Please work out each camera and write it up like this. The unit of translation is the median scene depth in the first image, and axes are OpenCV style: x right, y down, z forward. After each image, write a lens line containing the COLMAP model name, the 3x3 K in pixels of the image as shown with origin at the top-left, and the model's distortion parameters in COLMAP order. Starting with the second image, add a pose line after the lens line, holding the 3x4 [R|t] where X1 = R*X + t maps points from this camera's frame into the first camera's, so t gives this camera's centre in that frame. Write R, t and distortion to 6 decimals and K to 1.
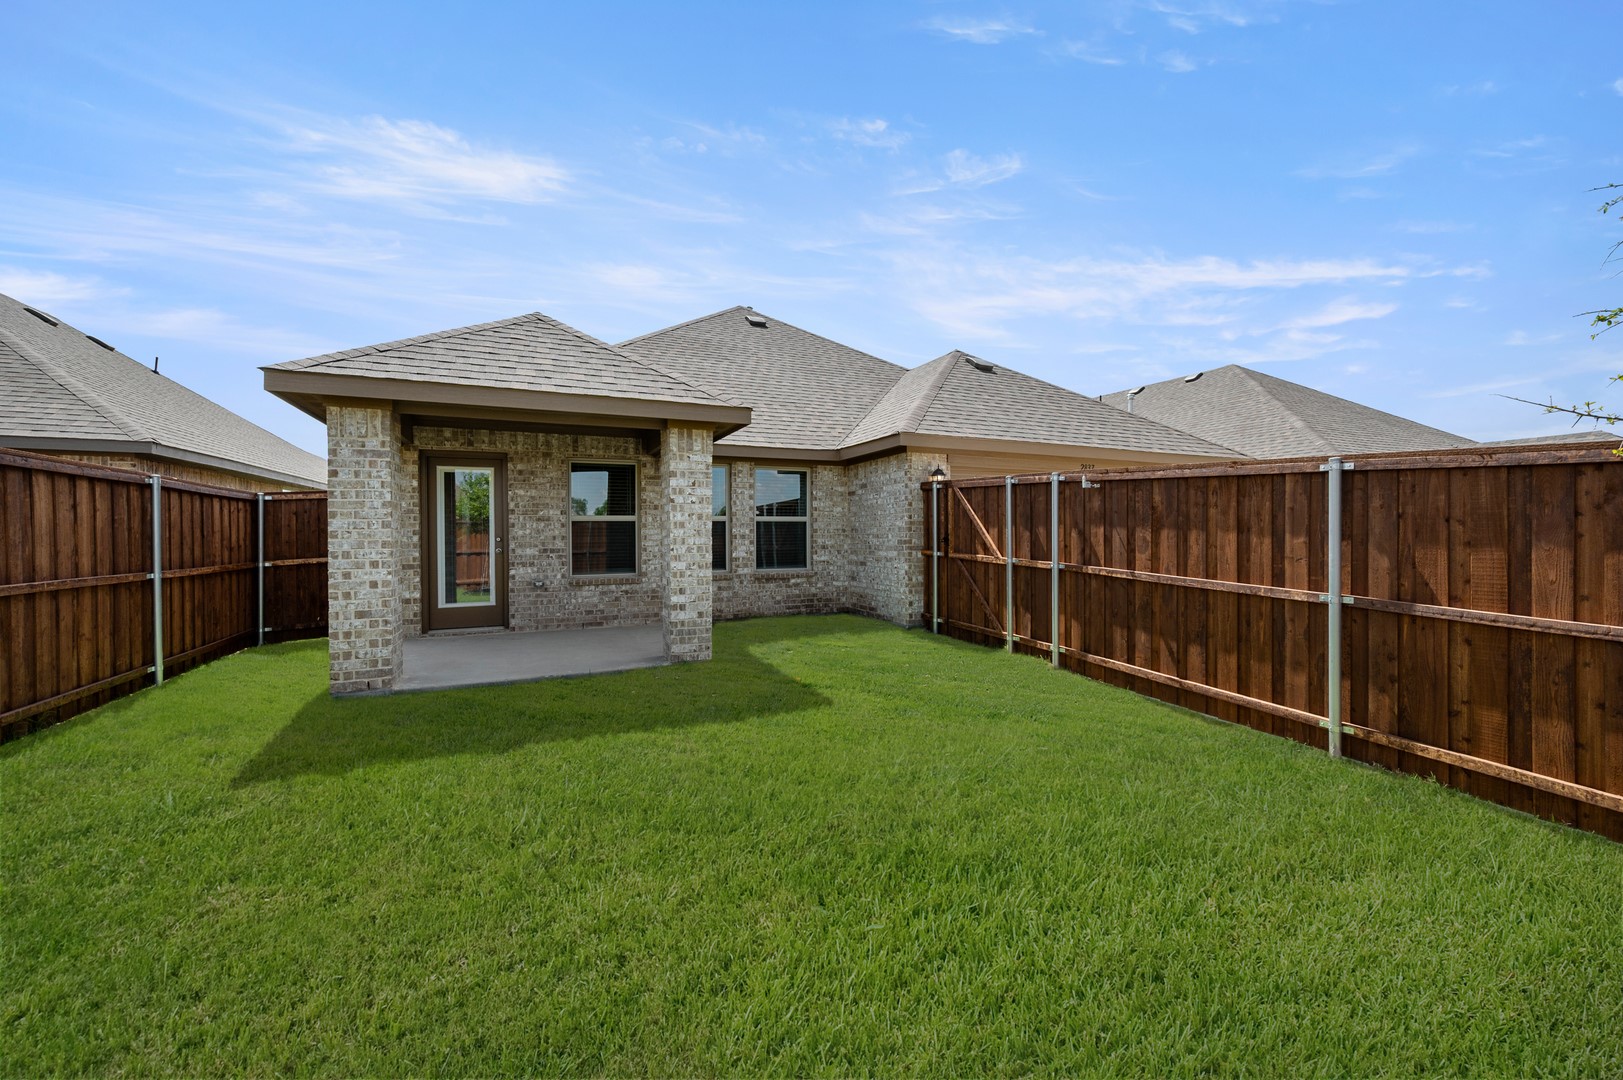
lens RADIAL K [[640.4, 0, 811.7], [0, 640.4, 530.9], [0, 0, 1]] dist [0.000075, 0.000119]
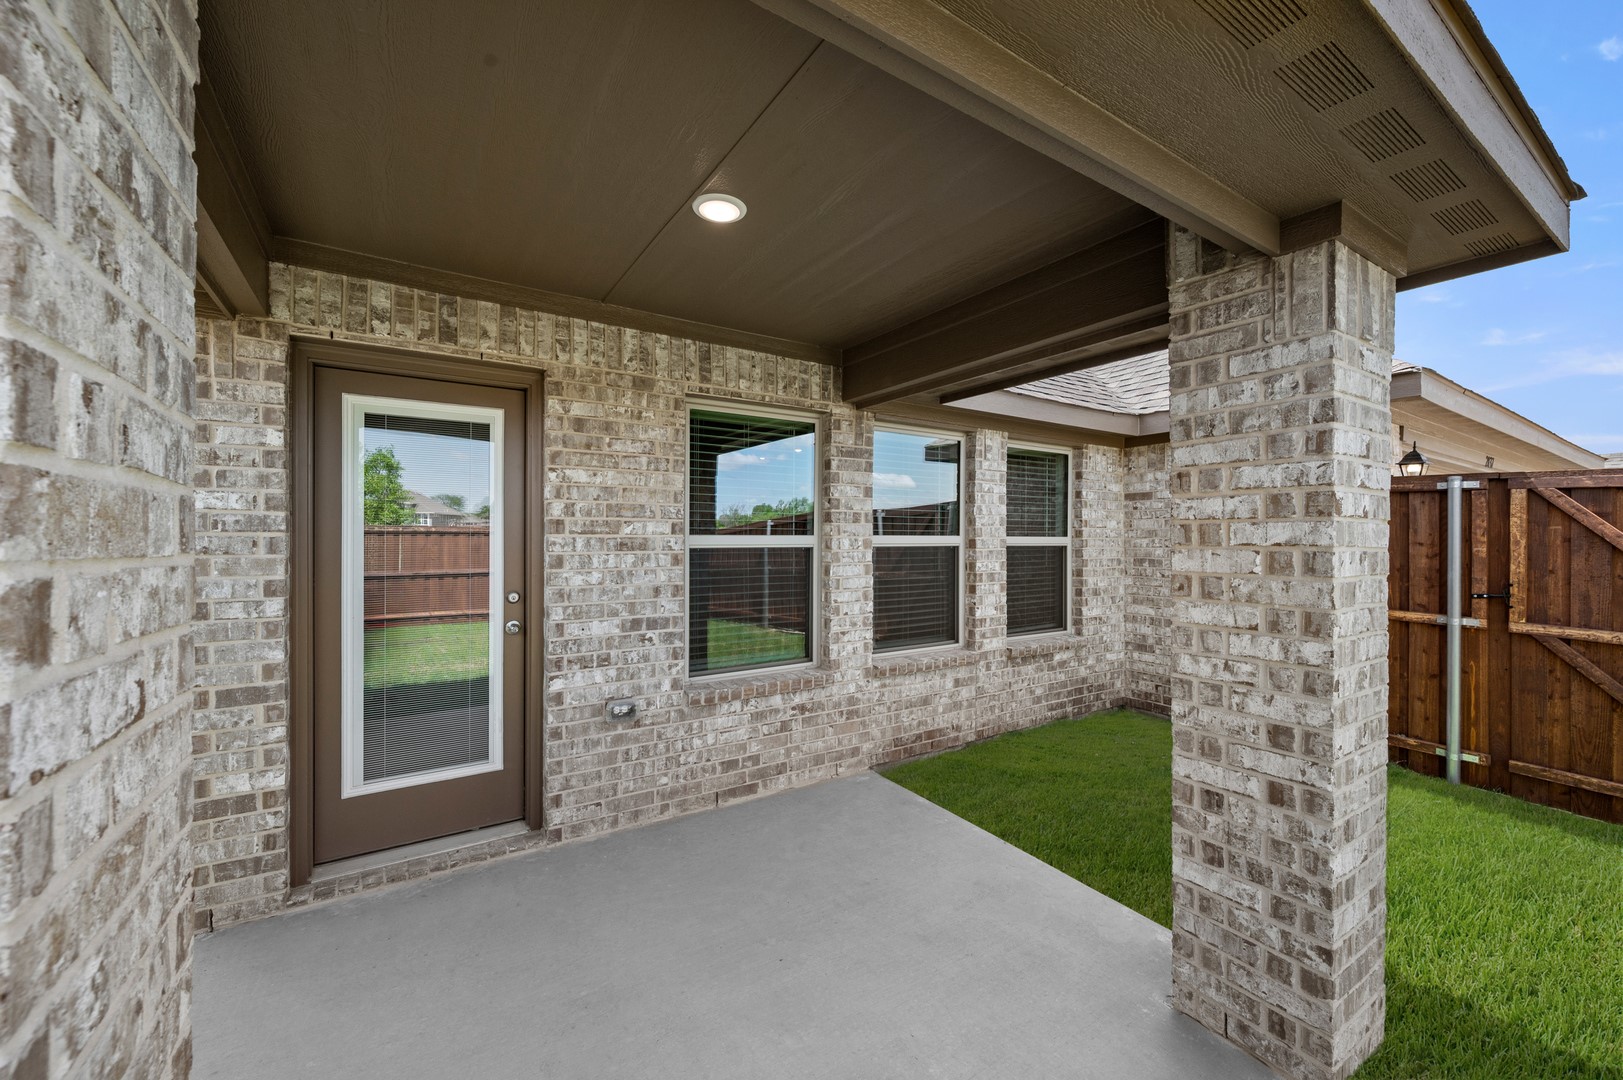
lens RADIAL K [[640.4, 0, 814.1], [0, 640.4, 533.2], [0, 0, 1]] dist [0.000075, 0.000119]
pose [[0.987556, 0.010582, 0.156914, -0.368924], [-0.010167, 0.999942, -0.003444, -0.025415], [-0.156941, 0.001806, 0.987606, 0.587880]]
